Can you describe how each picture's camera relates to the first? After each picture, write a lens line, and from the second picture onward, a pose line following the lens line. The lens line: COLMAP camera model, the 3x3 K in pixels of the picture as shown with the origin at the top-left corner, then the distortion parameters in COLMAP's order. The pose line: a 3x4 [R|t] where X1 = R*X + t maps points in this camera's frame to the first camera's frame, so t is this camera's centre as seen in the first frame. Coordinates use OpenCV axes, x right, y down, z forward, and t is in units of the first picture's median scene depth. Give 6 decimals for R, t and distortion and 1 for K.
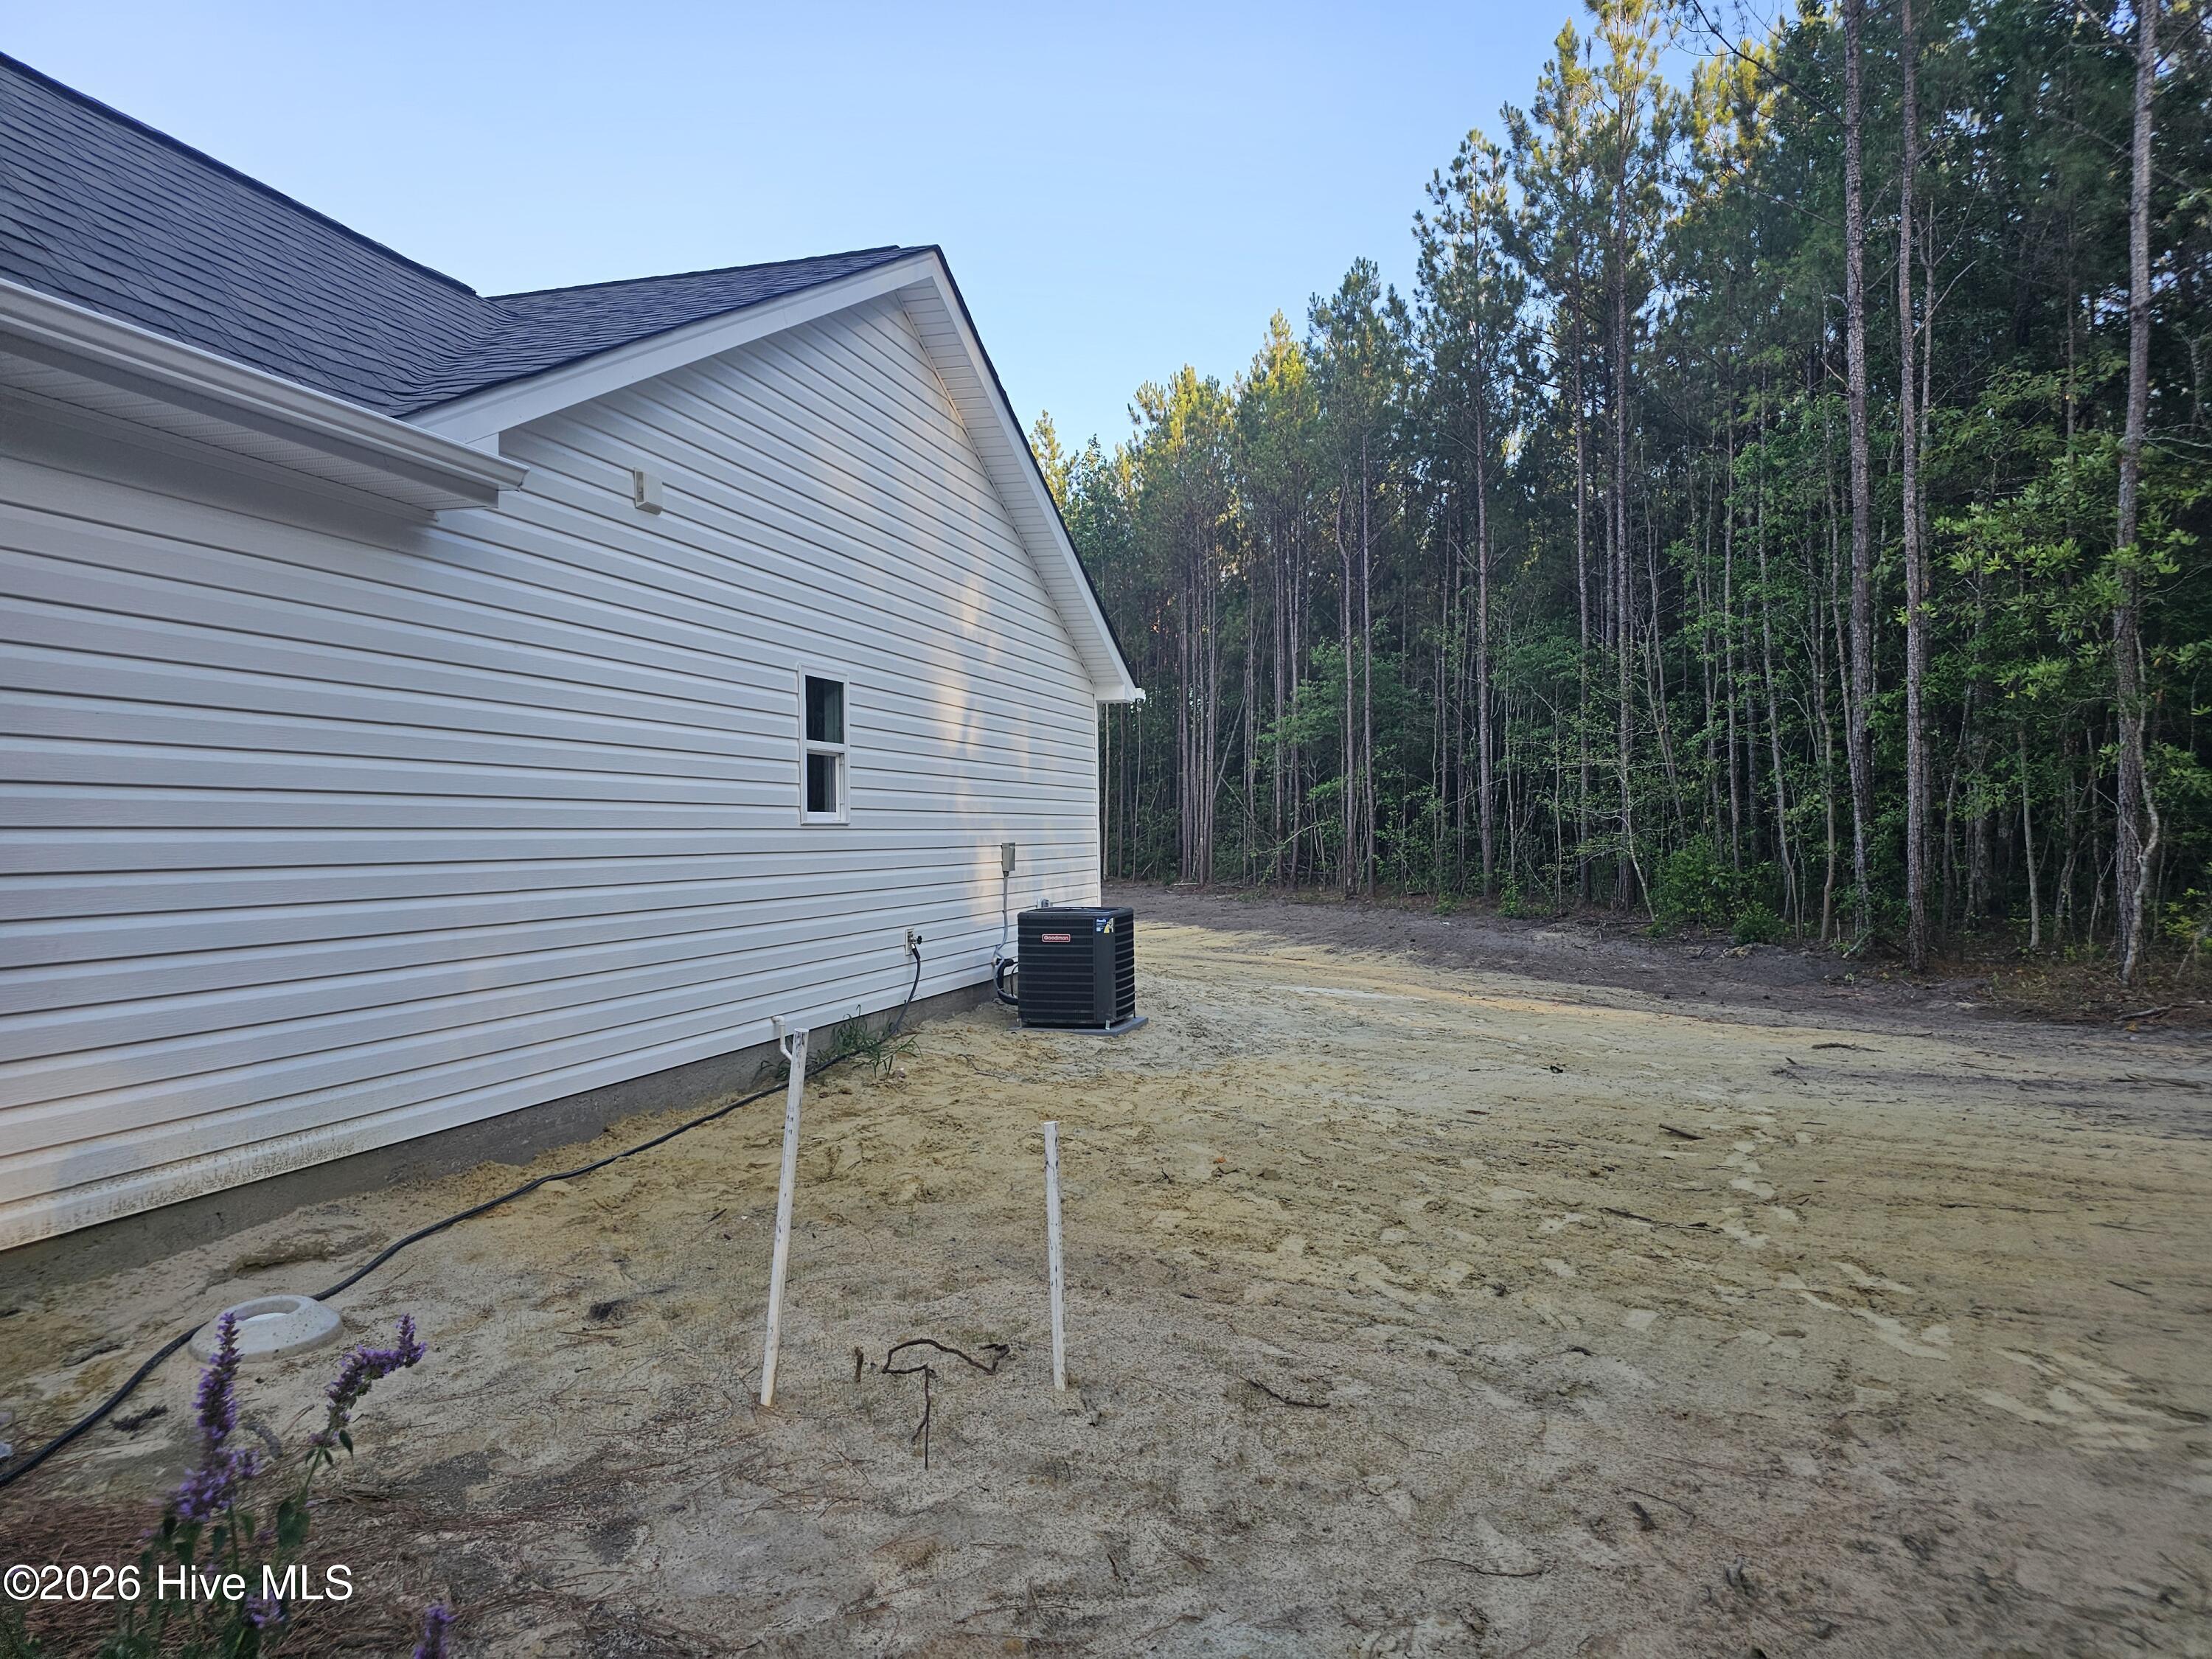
lens RADIAL K [[1483.9, 0, 1125.9], [0, 1483.9, 825.1], [0, 0, 1]] dist [0.054503, -0.030150]
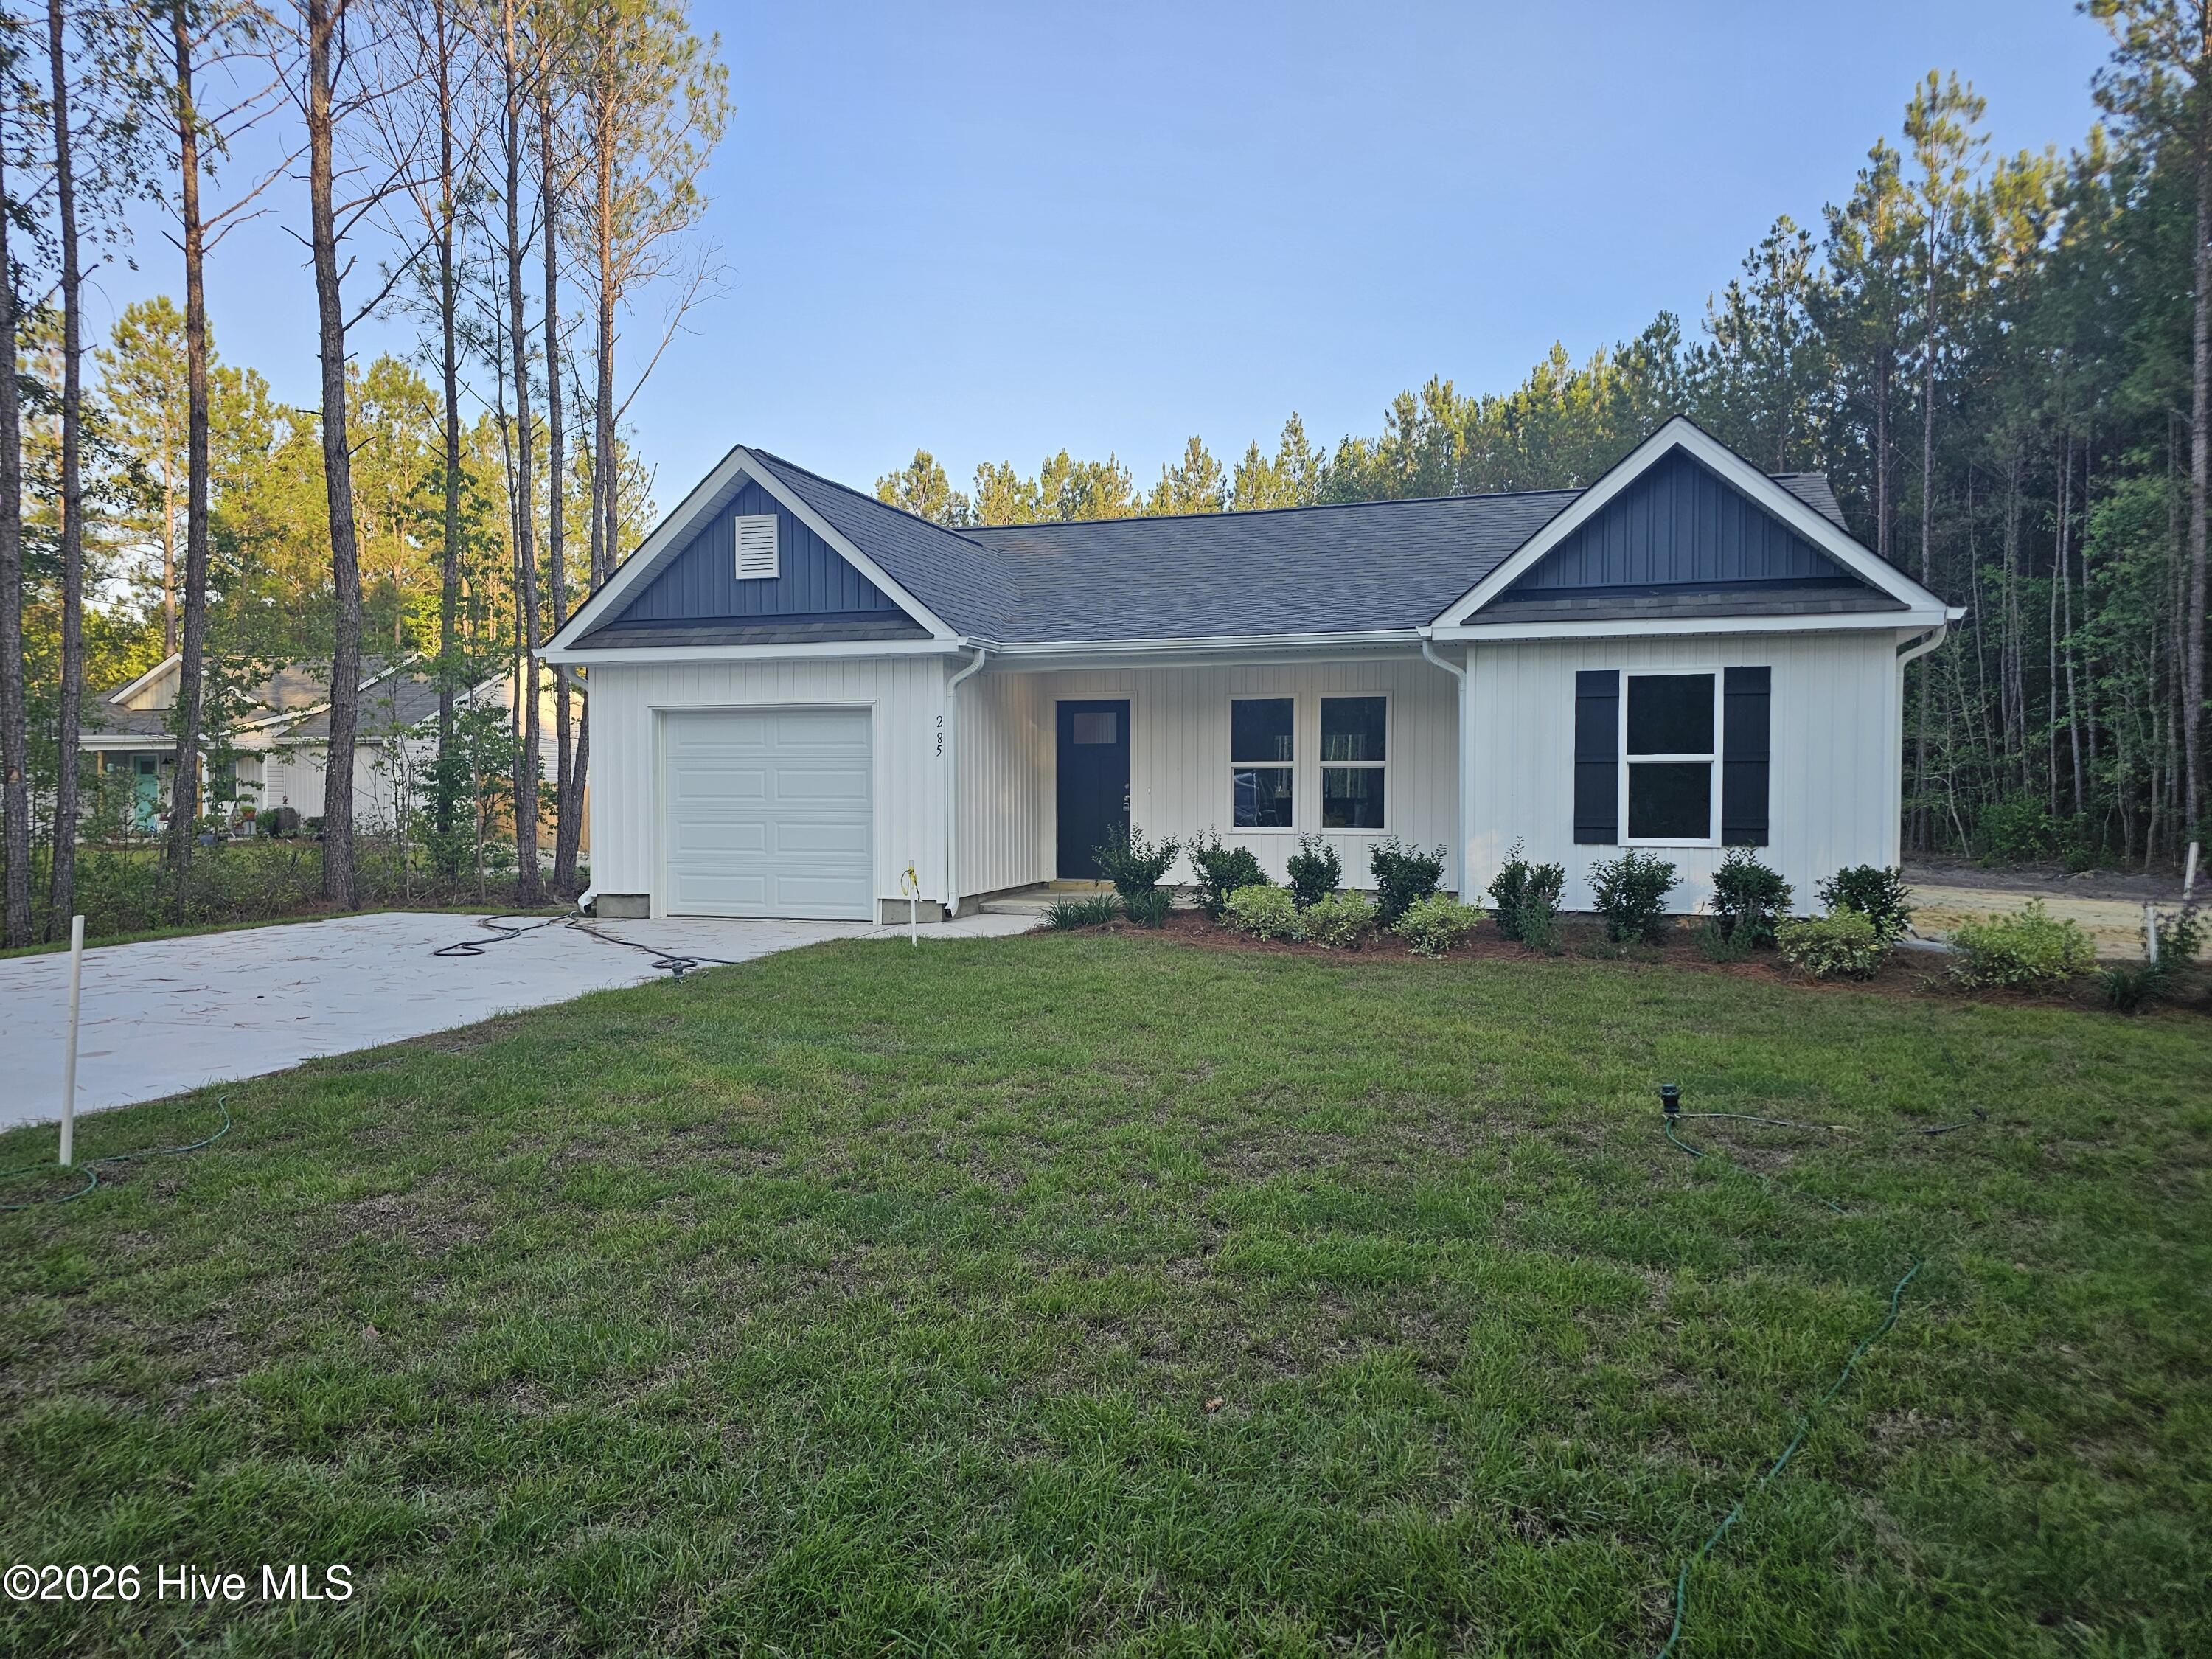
lens RADIAL K [[1466.7, 0, 1081.7], [0, 1466.7, 826.0], [0, 0, 1]] dist [0.037034, -0.031449]
pose [[0.998370, 0.013922, -0.055349, -0.290769], [-0.011897, 0.999254, 0.036749, 0.000046], [0.055819, -0.036031, 0.997791, -0.283767]]
